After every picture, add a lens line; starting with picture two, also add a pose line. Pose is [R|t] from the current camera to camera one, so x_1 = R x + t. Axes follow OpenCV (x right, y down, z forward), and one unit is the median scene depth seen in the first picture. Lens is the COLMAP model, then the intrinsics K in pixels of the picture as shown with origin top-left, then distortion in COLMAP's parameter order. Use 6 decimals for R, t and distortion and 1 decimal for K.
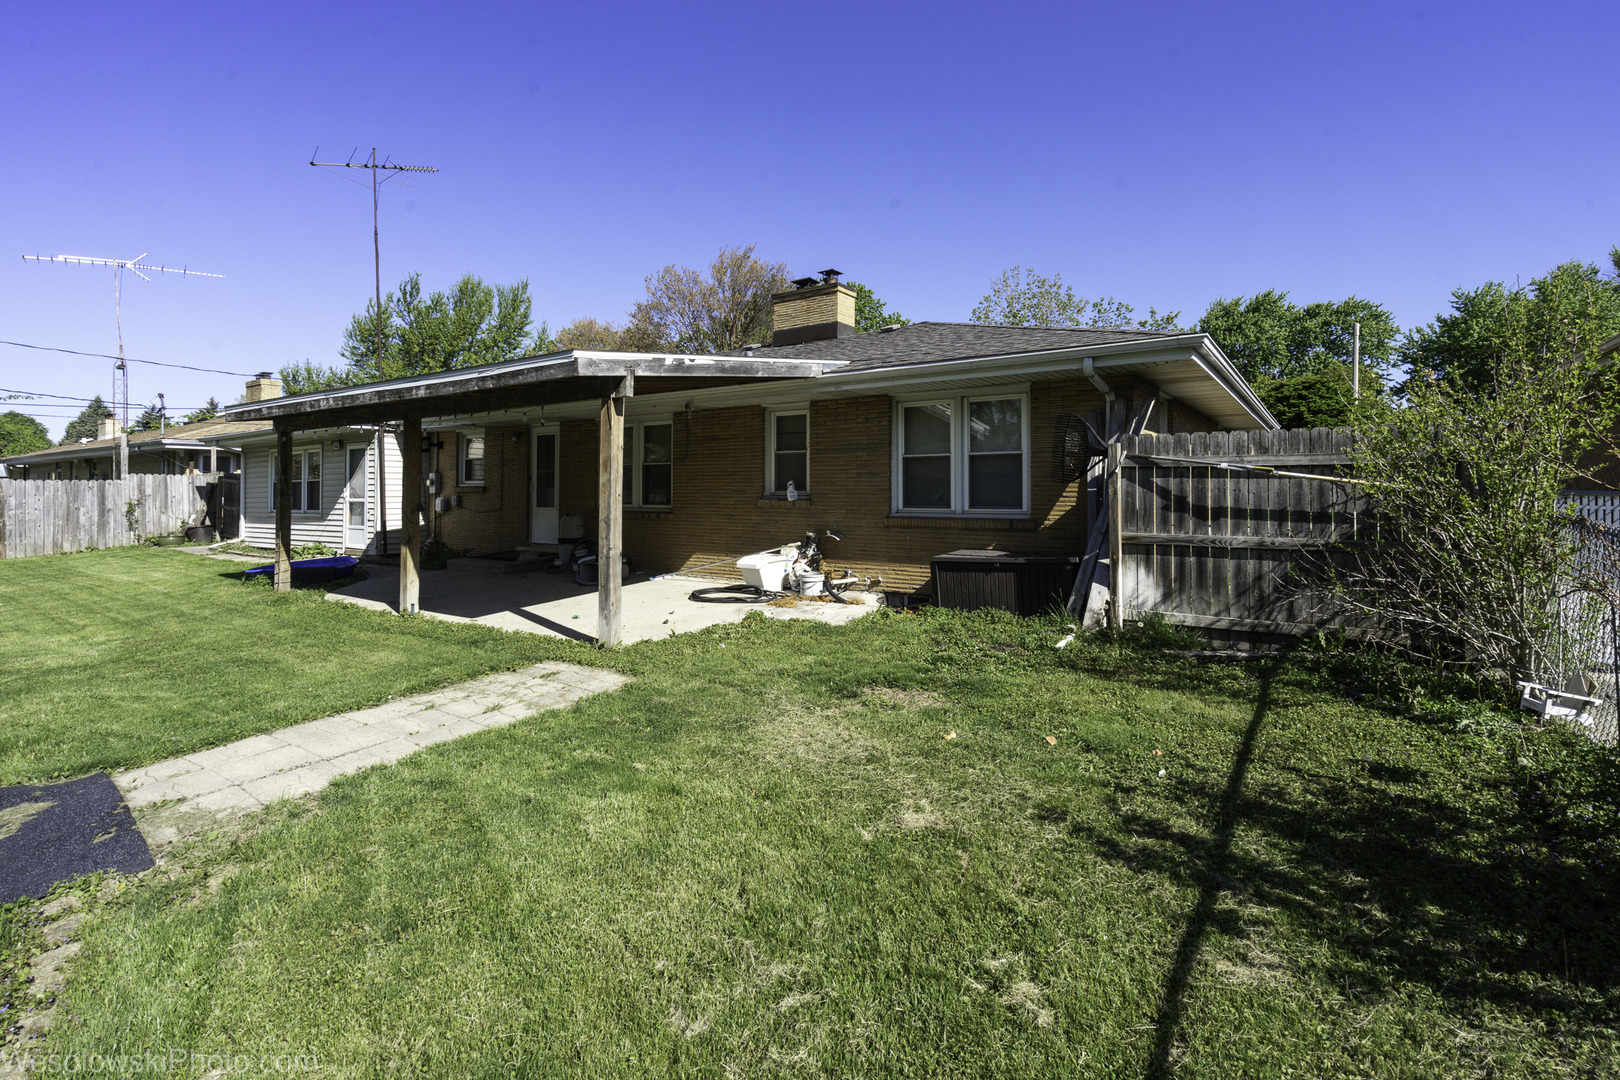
lens RADIAL K [[775.8, 0, 810.1], [0, 775.8, 495.3], [0, 0, 1]] dist [-0.000882, -0.000061]
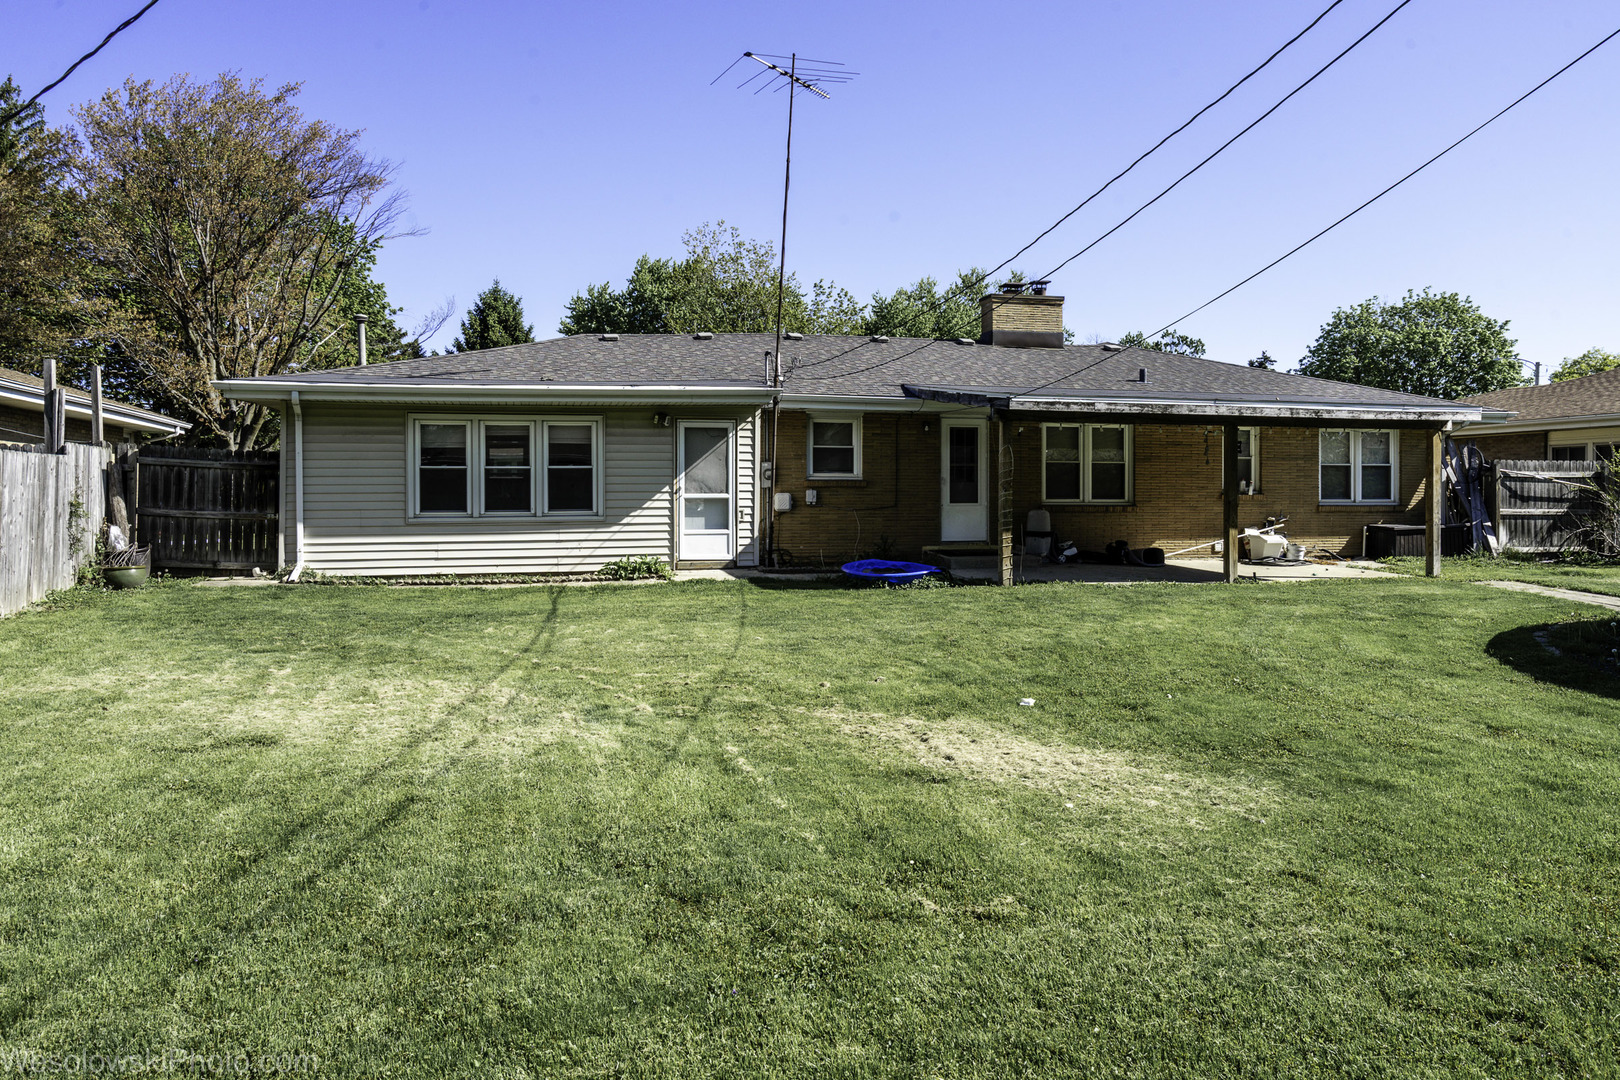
lens RADIAL K [[1153.9, 0, 810.0], [0, 1153.9, 540.0], [0, 0, 1]] dist [0.003166, 0.001498]
pose [[0.644661, -0.029536, 0.763898, -2.184784], [-0.000110, 0.999250, 0.038729, 0.008688], [-0.764469, -0.025051, 0.644174, 0.315985]]
